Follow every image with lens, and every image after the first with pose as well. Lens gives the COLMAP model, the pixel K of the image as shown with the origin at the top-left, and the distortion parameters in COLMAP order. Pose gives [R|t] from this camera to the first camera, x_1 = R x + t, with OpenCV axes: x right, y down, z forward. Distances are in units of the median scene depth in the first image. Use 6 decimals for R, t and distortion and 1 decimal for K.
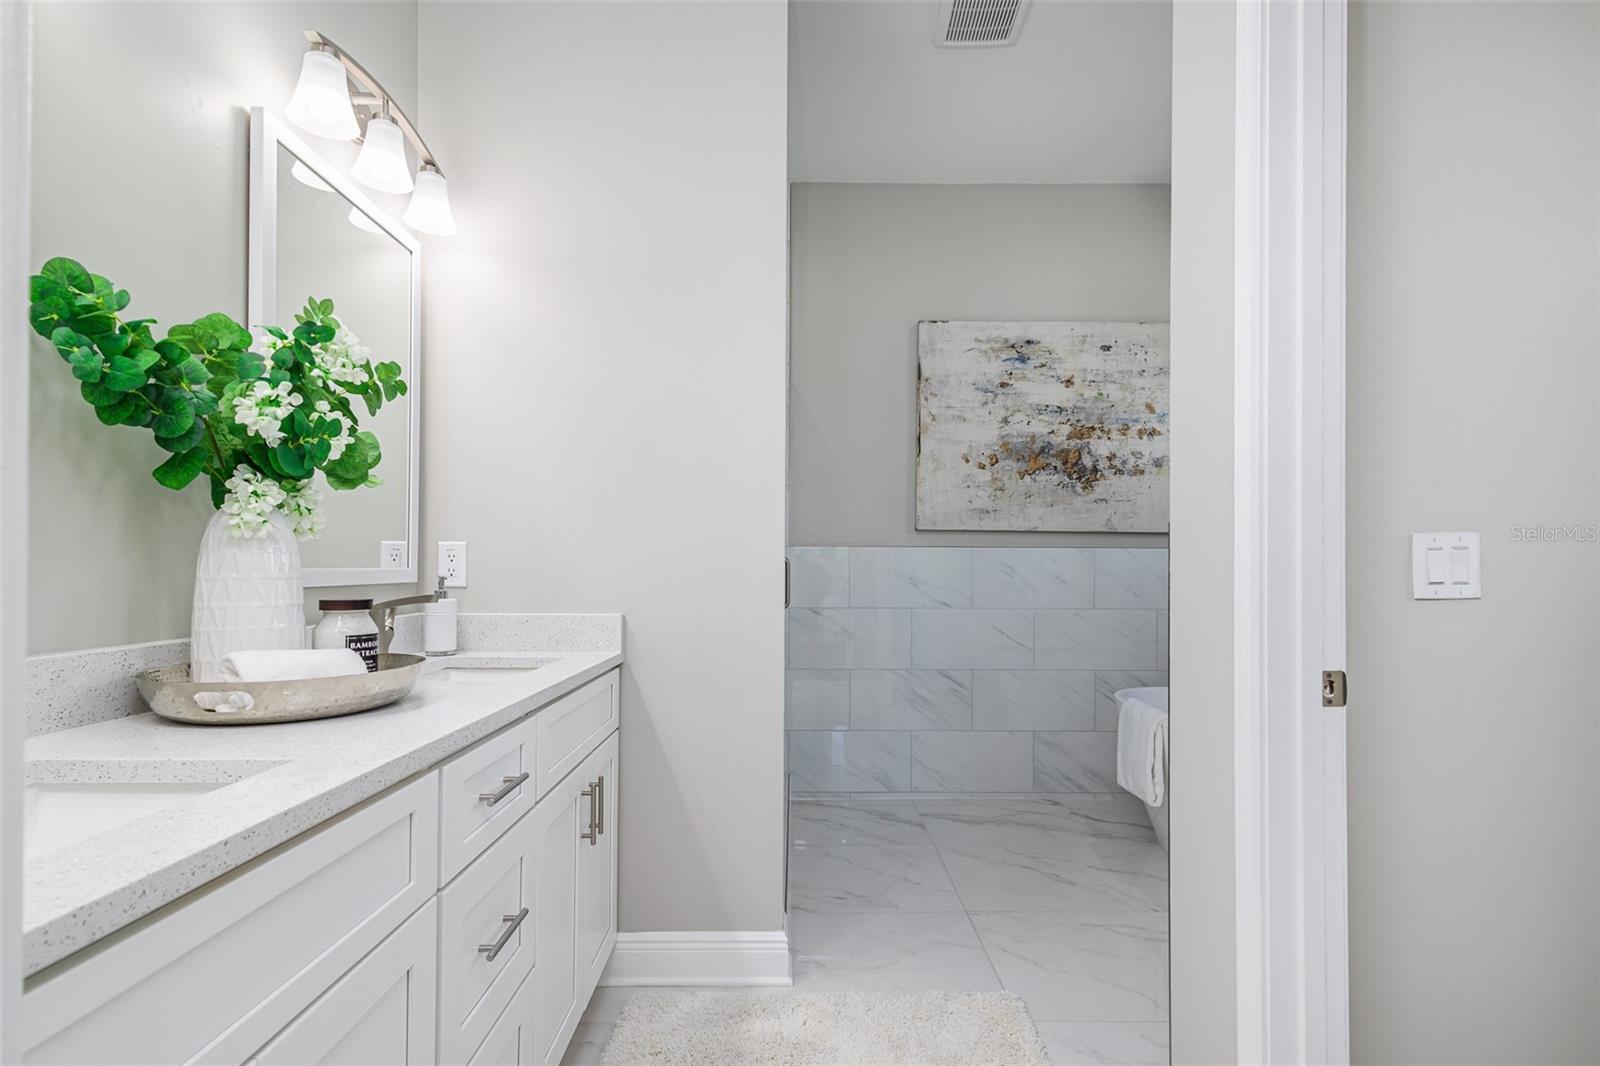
lens RADIAL K [[771.4, 0, 801.7], [0, 771.4, 565.2], [0, 0, 1]] dist [0.012654, 0.000260]
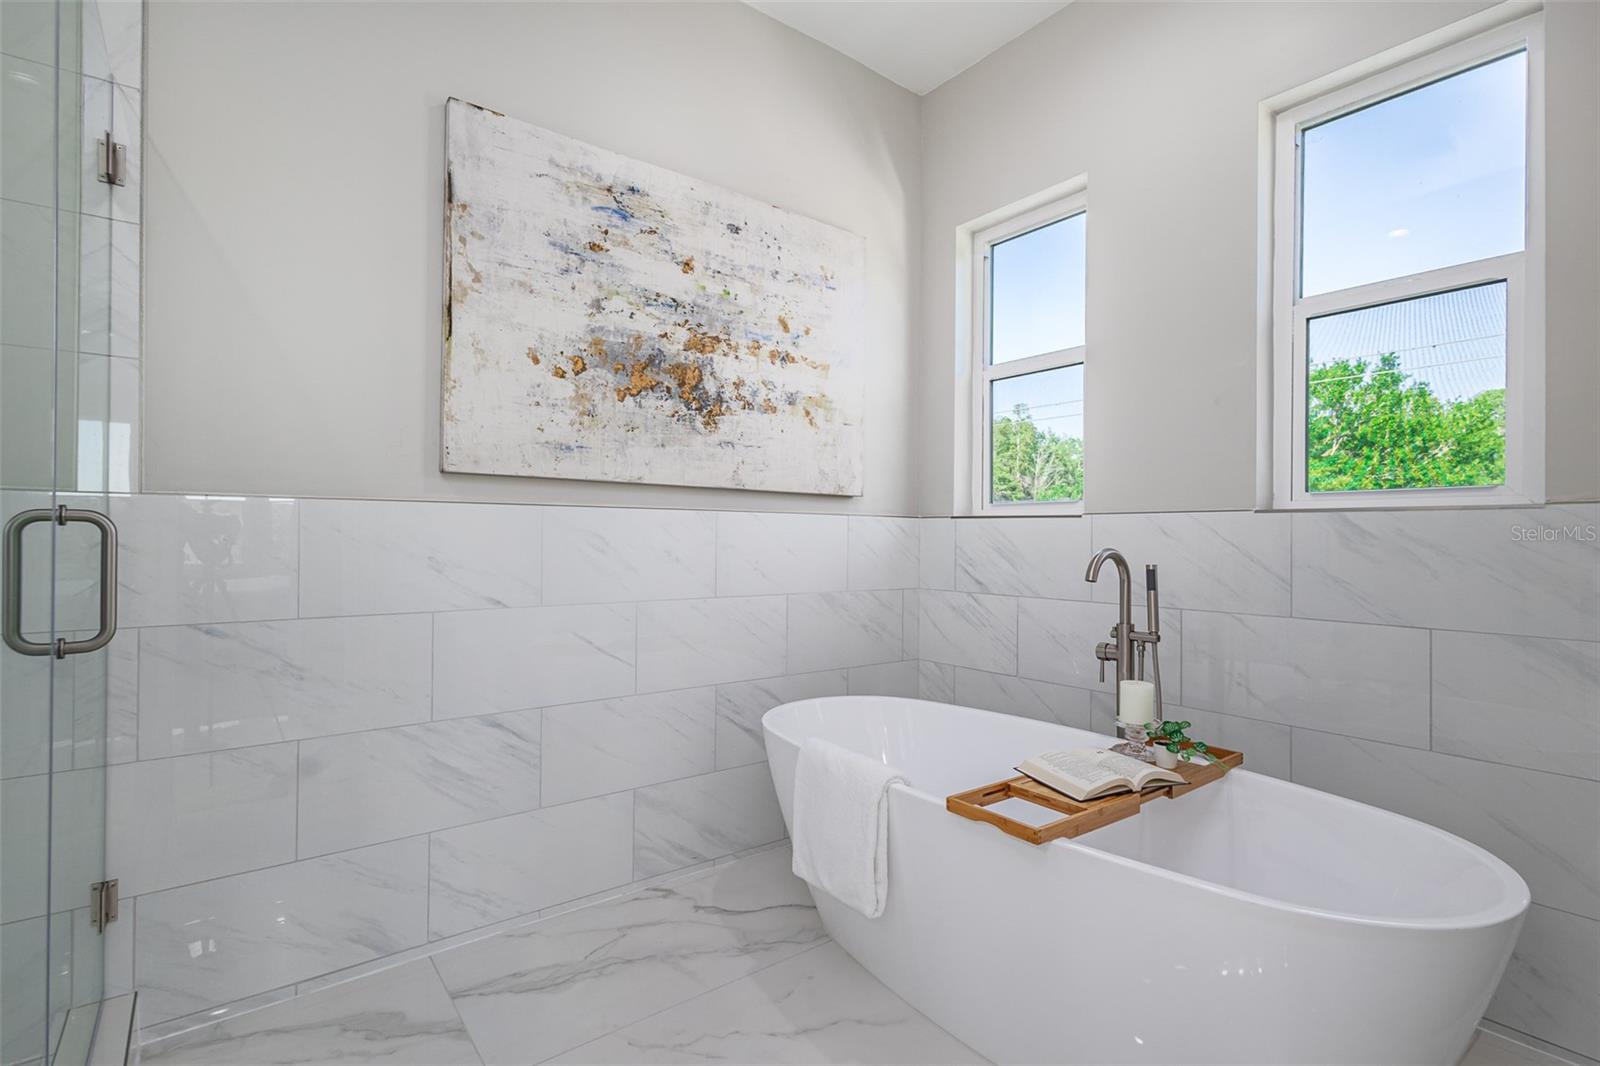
lens RADIAL K [[771.4, 0, 805.6], [0, 771.4, 531.9], [0, 0, 1]] dist [0.012654, 0.000260]
pose [[0.796883, 0.004621, 0.604116, 0.019698], [-0.003713, 0.999989, -0.002753, -0.001589], [-0.604122, -0.000049, 0.796892, 0.396075]]
